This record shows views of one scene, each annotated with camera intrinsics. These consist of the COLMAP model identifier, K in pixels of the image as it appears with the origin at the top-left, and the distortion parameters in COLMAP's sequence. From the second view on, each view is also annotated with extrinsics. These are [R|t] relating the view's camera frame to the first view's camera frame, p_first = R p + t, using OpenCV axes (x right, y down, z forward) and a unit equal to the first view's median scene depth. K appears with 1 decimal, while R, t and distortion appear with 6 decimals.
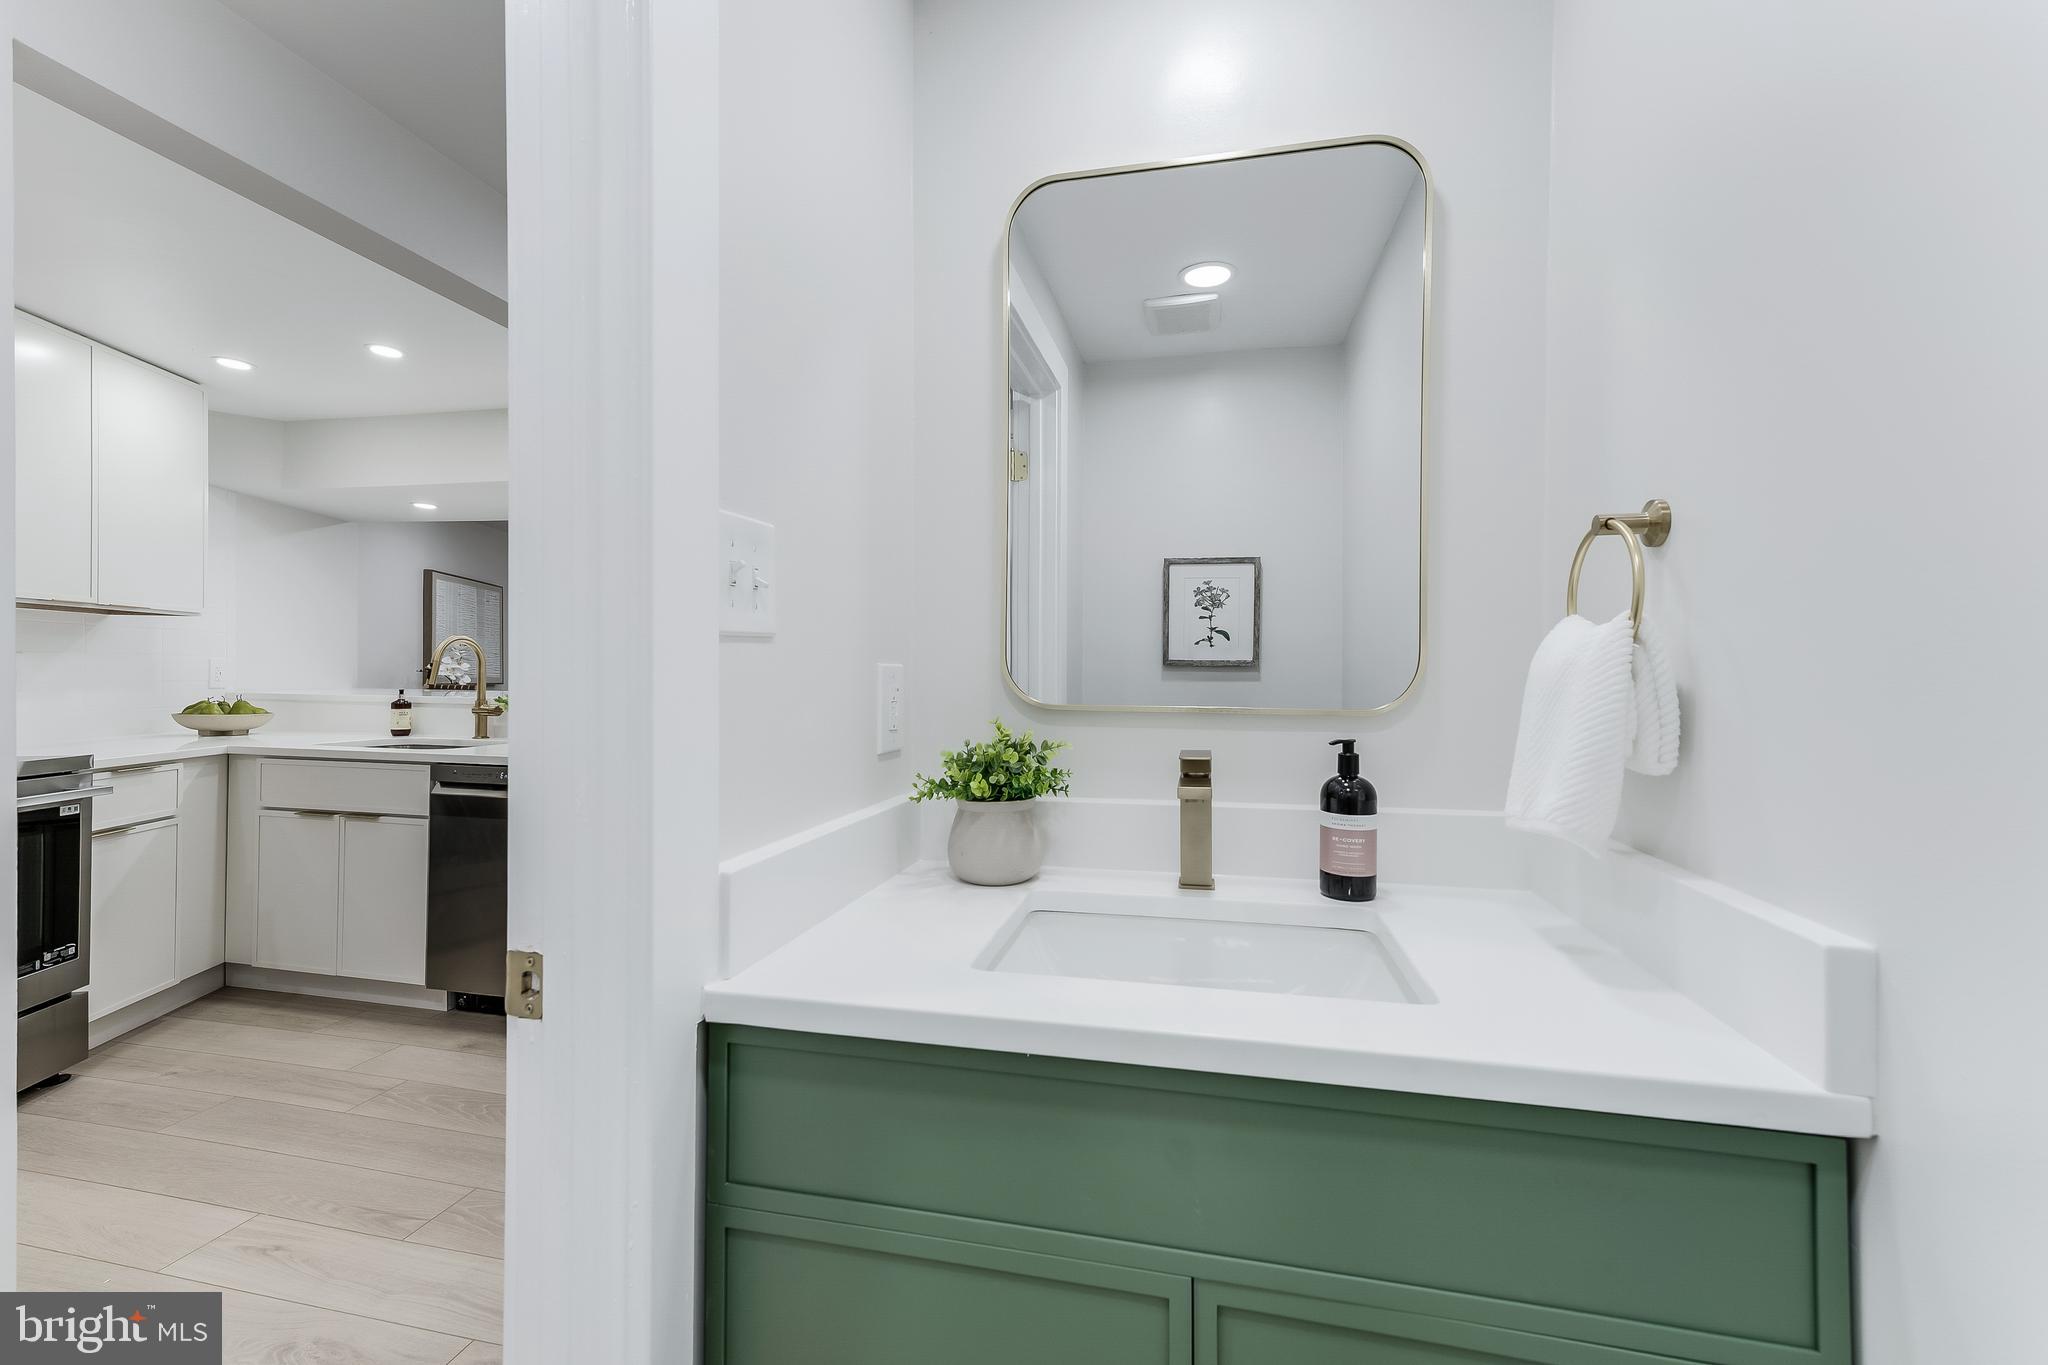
lens RADIAL K [[813.5, 0, 1041.8], [0, 813.5, 672.1], [0, 0, 1]] dist [0.001967, 0.000308]
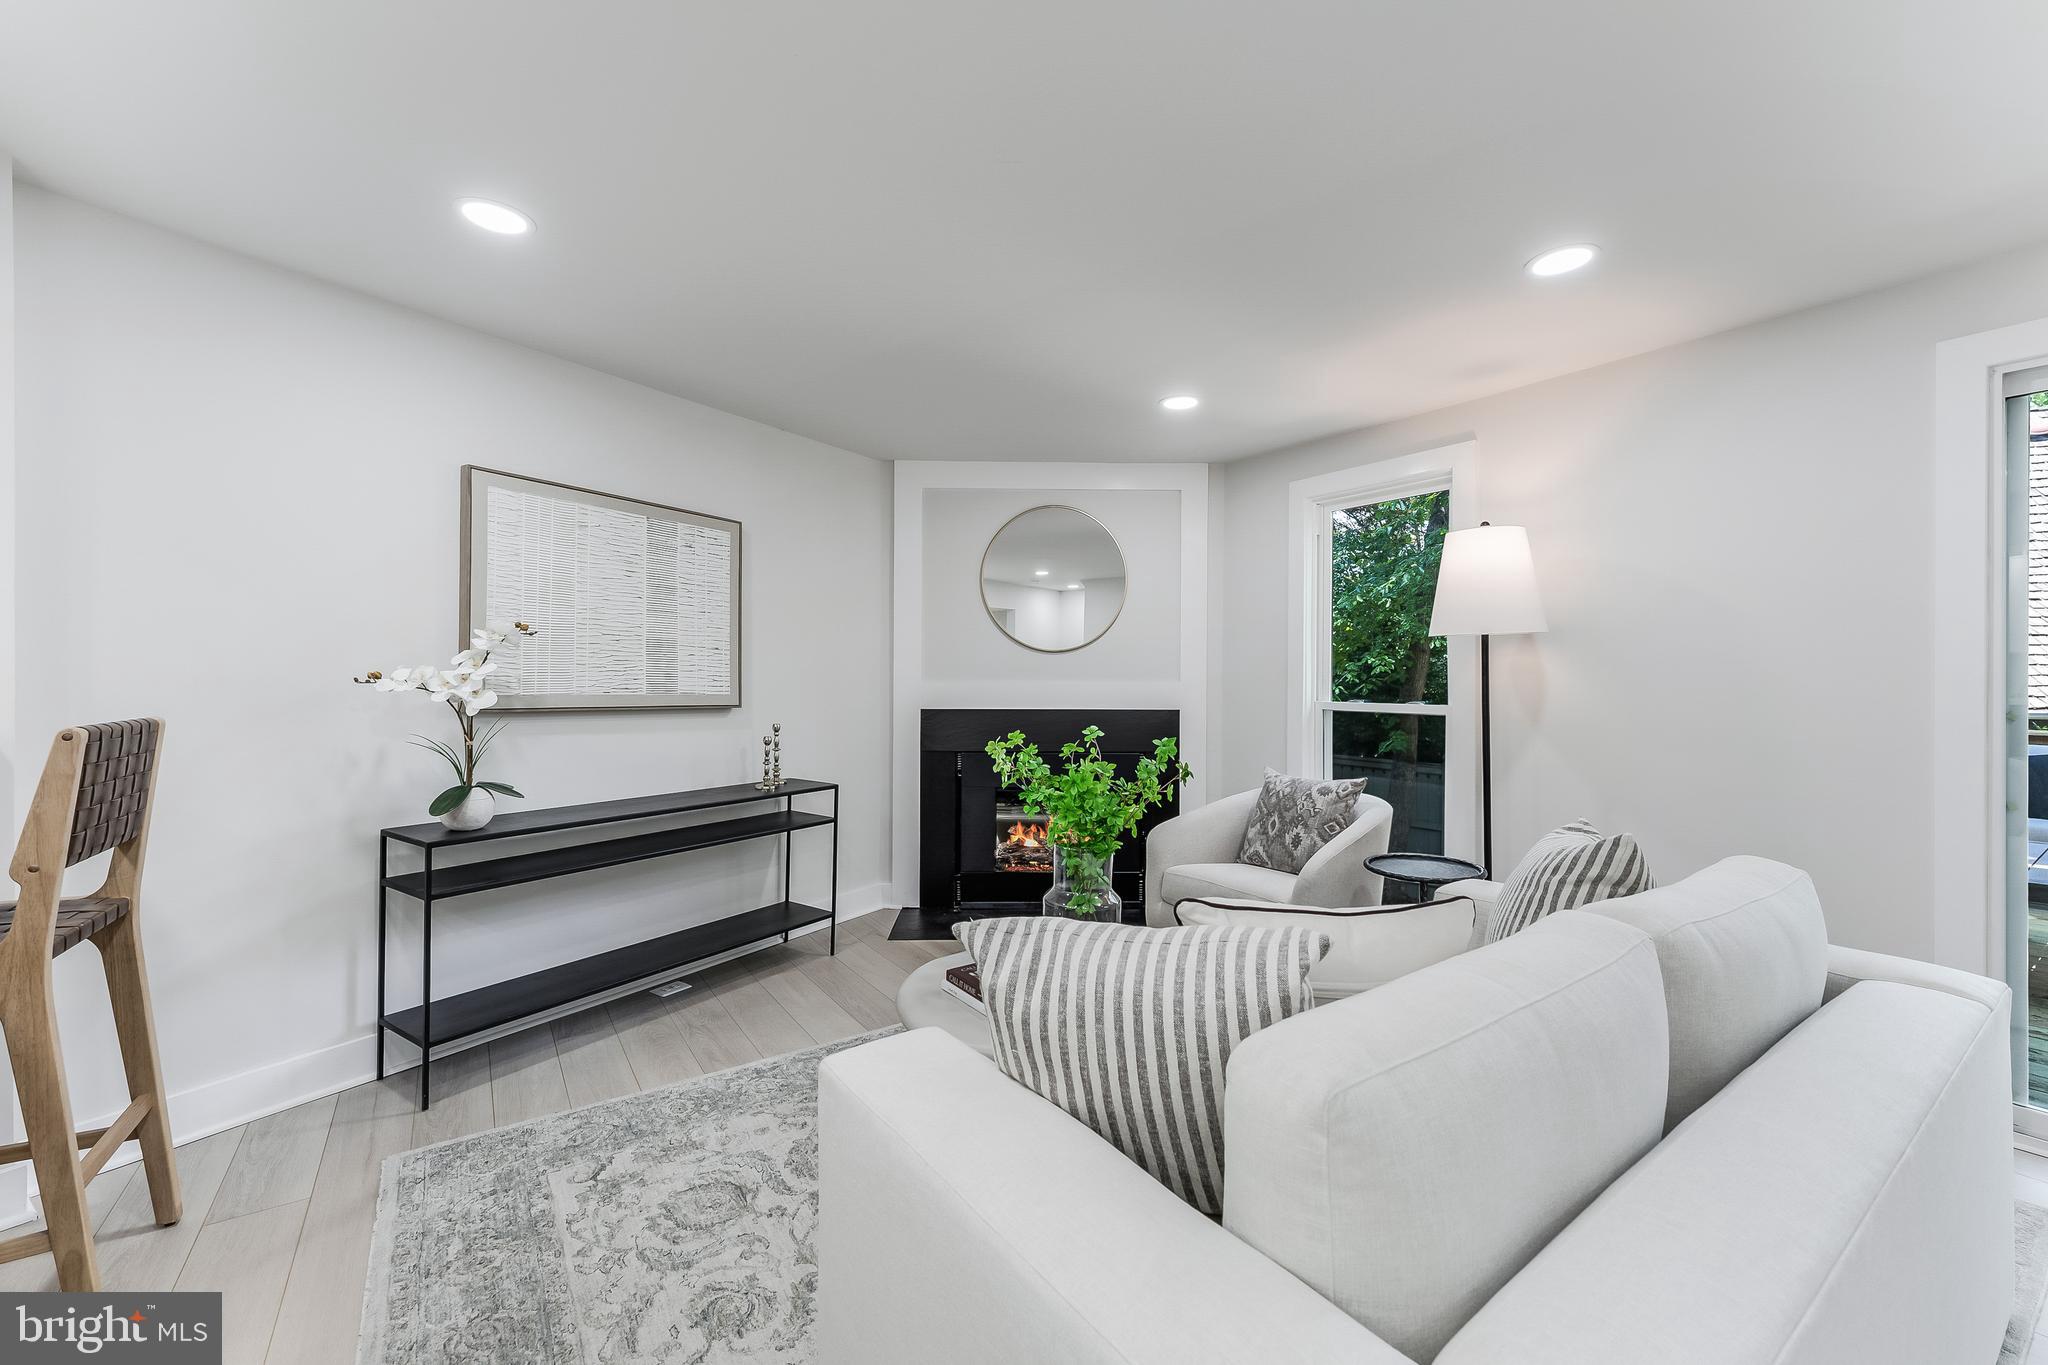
lens RADIAL K [[826.8, 0, 1024.0], [0, 826.8, 682.5], [0, 0, 1]] dist [-0.000640, -0.000058]
pose [[0.725969, -0.004261, -0.687714, -0.363136], [0.003914, 0.999990, -0.002064, 0.001761], [0.687716, -0.001193, 0.725979, 1.649081]]
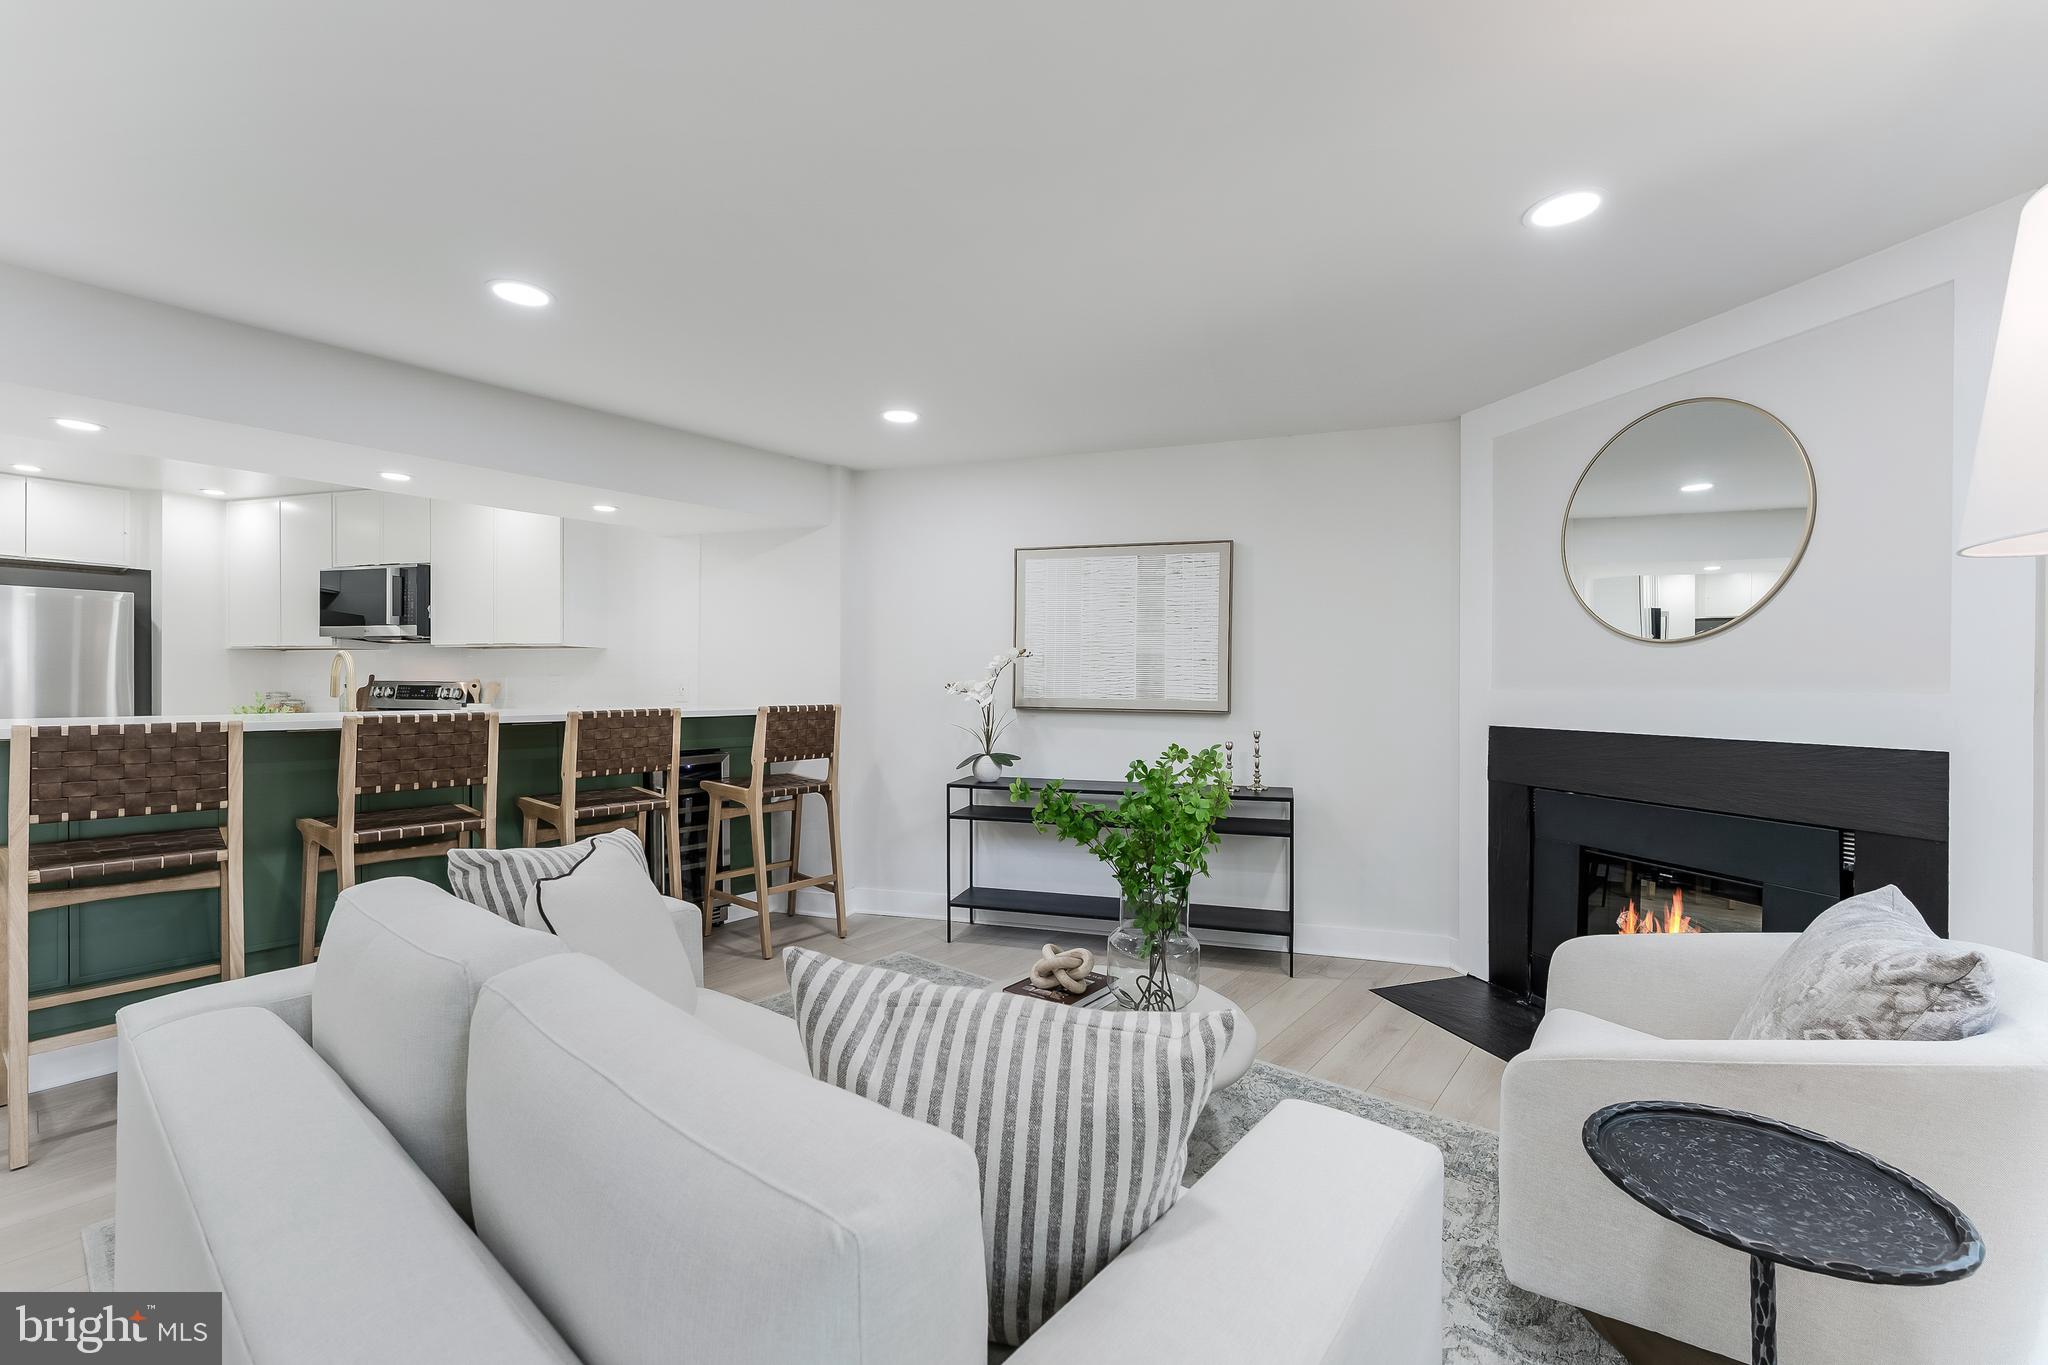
lens RADIAL K [[807.4, 0, 1024.0], [0, 807.4, 682.5], [0, 0, 1]] dist [0.000707, 0.000128]
pose [[-0.459557, -0.012111, -0.888066, -0.223684], [-0.006582, 0.999926, -0.010231, 0.000460], [0.888124, 0.001144, -0.459602, 2.522469]]
